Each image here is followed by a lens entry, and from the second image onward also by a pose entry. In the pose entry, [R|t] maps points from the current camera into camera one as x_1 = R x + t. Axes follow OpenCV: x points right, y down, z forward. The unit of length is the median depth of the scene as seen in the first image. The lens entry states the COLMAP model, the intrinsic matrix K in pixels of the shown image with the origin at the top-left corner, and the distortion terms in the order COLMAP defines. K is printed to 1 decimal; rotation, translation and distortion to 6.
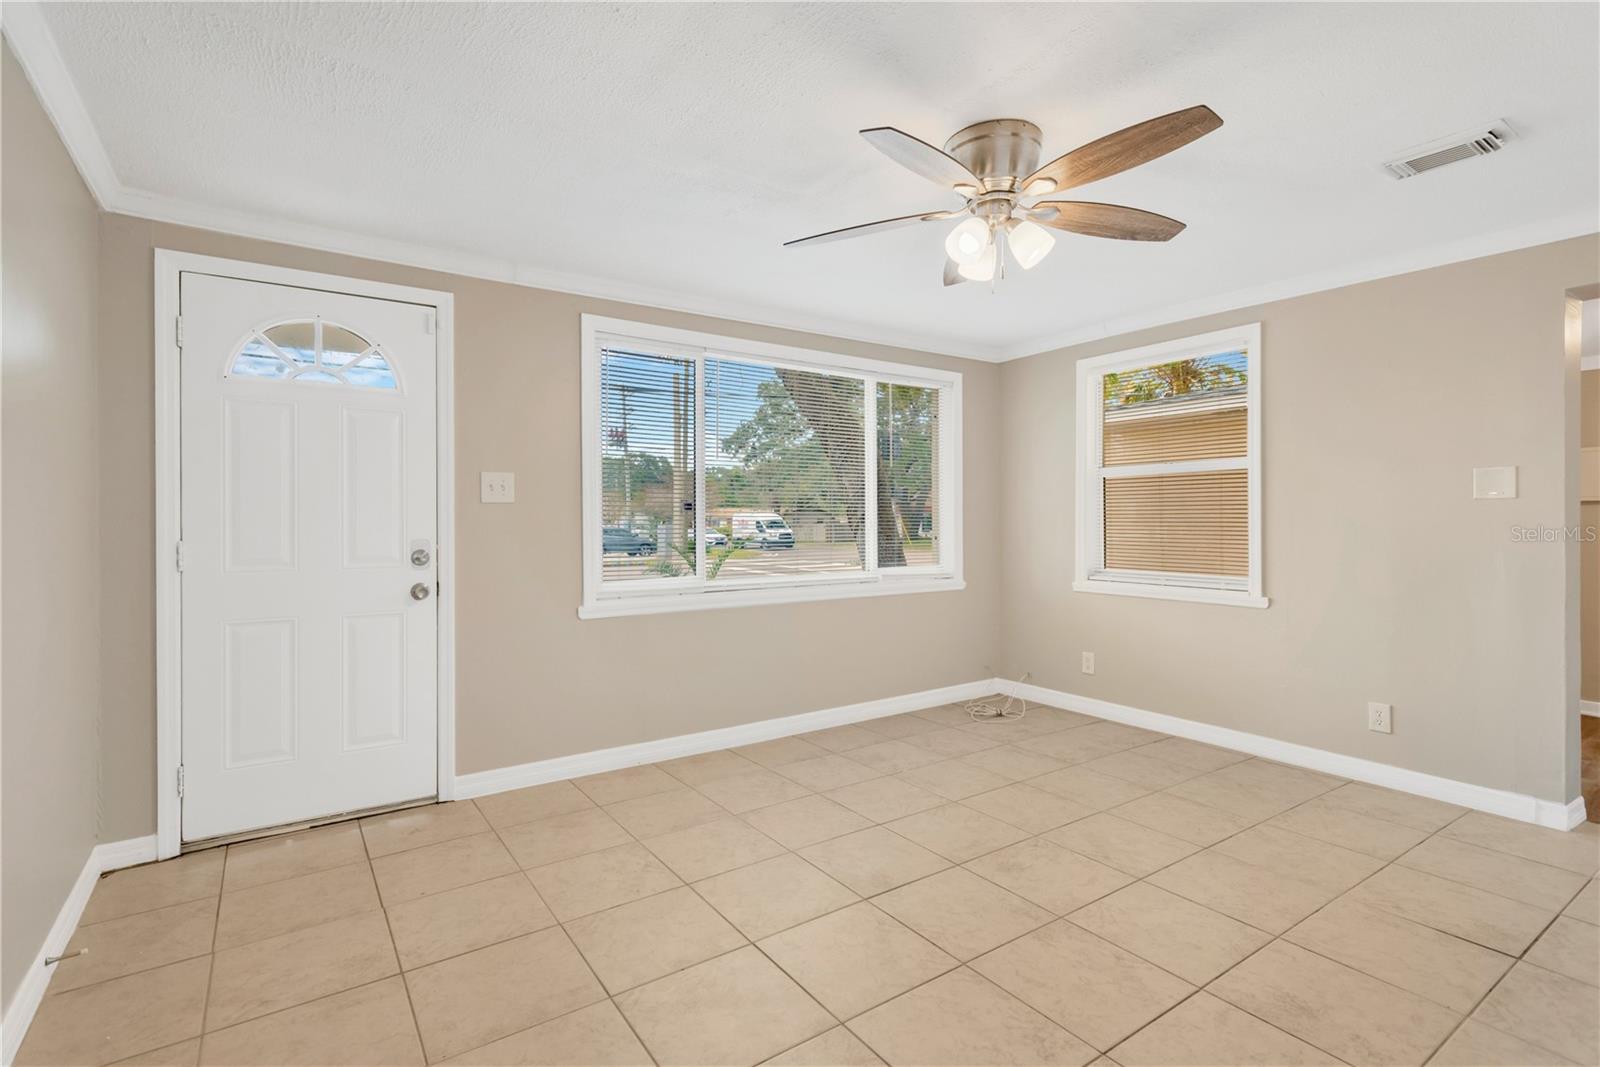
lens RADIAL K [[761.1, 0, 789.0], [0, 761.1, 520.8], [0, 0, 1]] dist [0.013143, -0.002050]
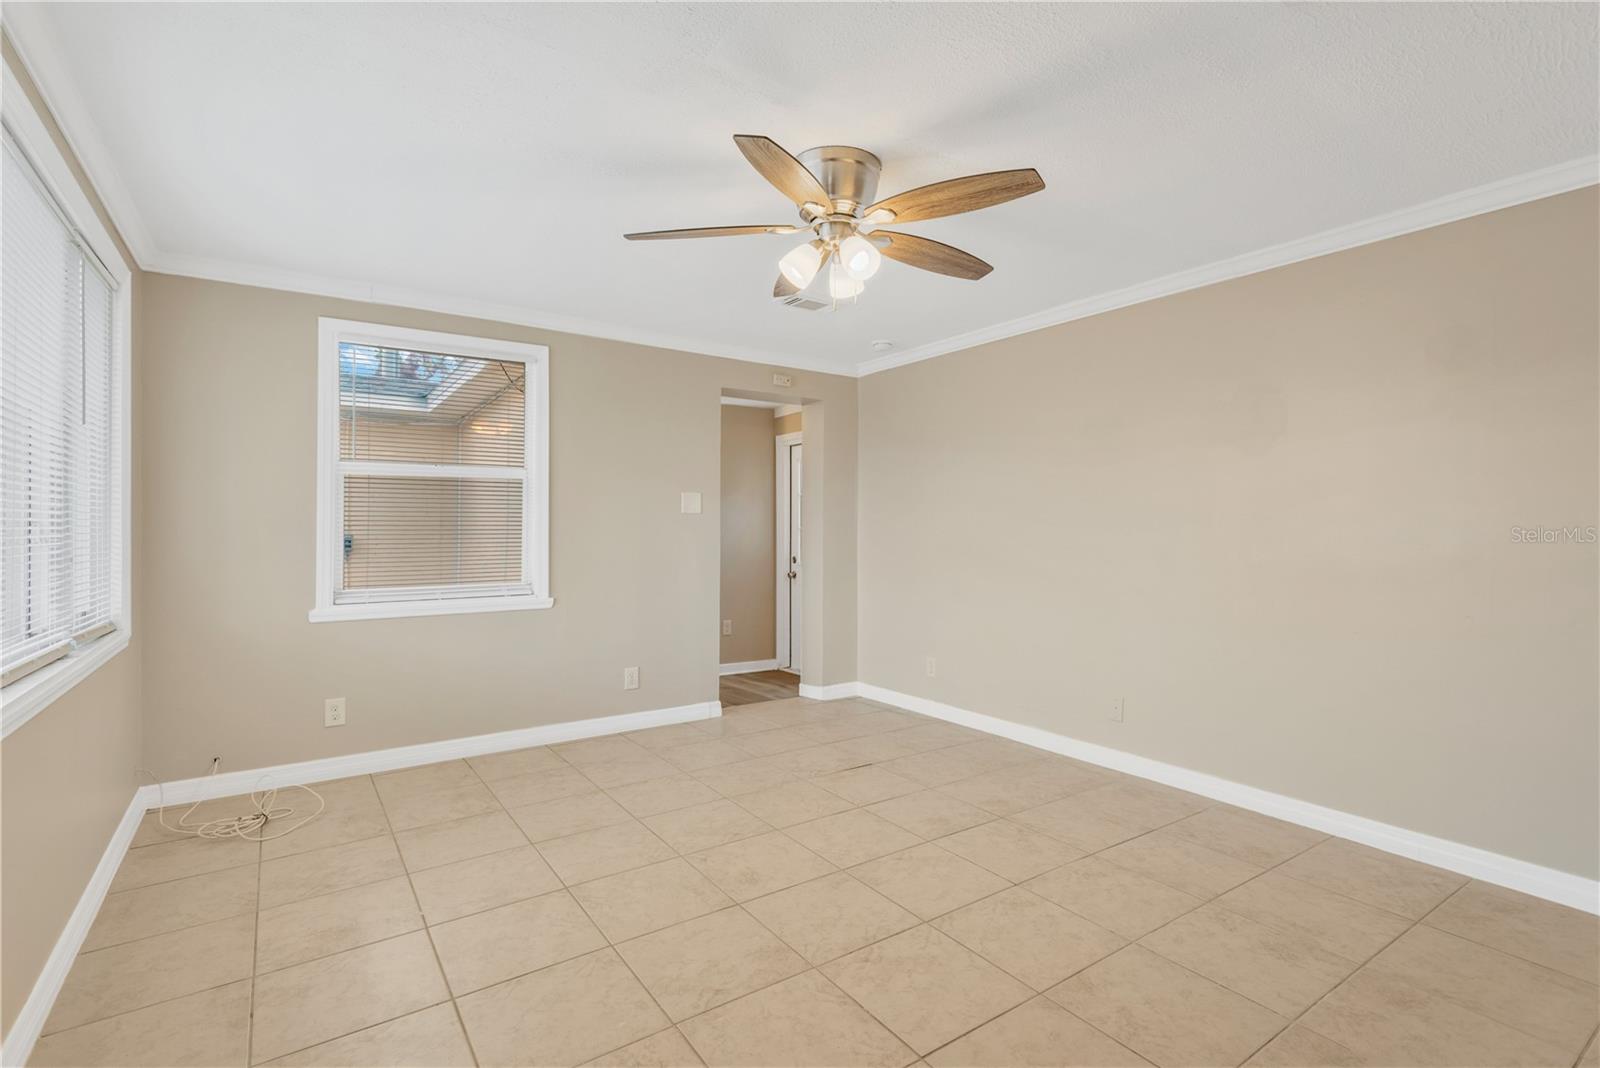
lens RADIAL K [[761.1, 0, 814.0], [0, 761.1, 536.8], [0, 0, 1]] dist [0.013143, -0.002050]
pose [[-0.019107, -0.013548, 0.999726, -0.535096], [0.002135, 0.999905, 0.013591, -0.002059], [-0.999815, 0.002394, -0.019076, 0.716100]]
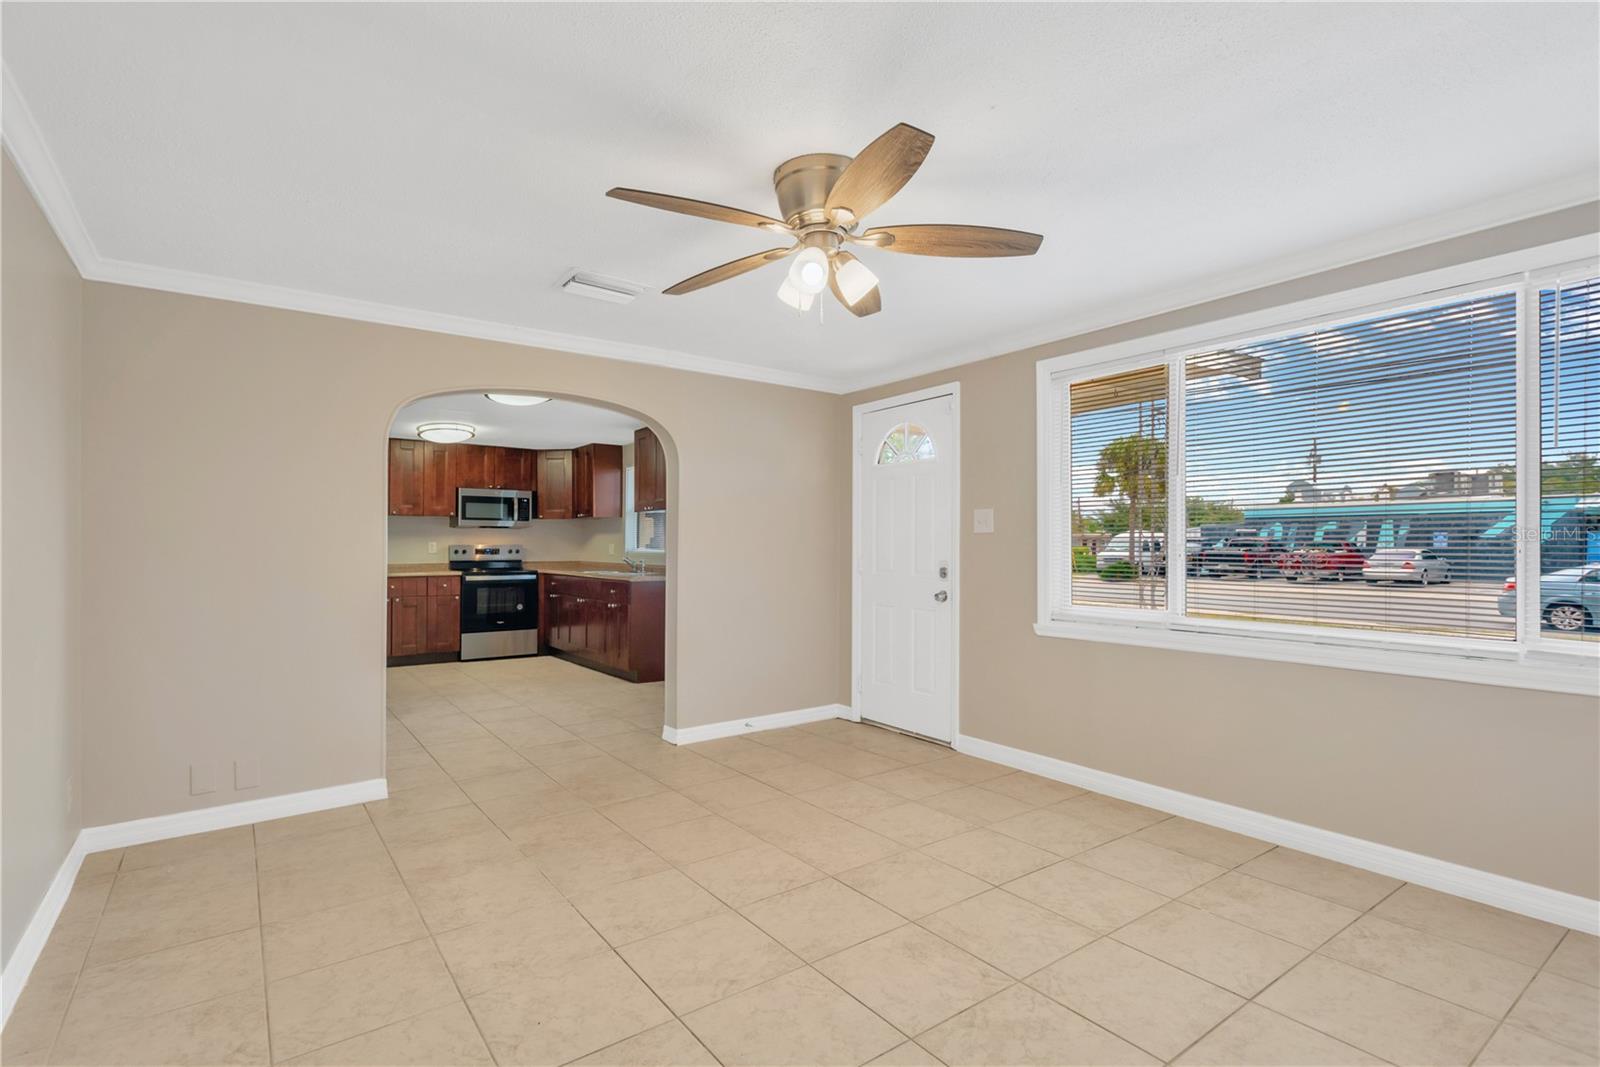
lens RADIAL K [[761.1, 0, 805.1], [0, 761.1, 539.6], [0, 0, 1]] dist [0.013143, -0.002050]
pose [[0.039462, -0.004860, -0.999209, 0.885015], [-0.001222, 0.999987, -0.004912, -0.005870], [0.999220, 0.001415, 0.039455, 0.644705]]
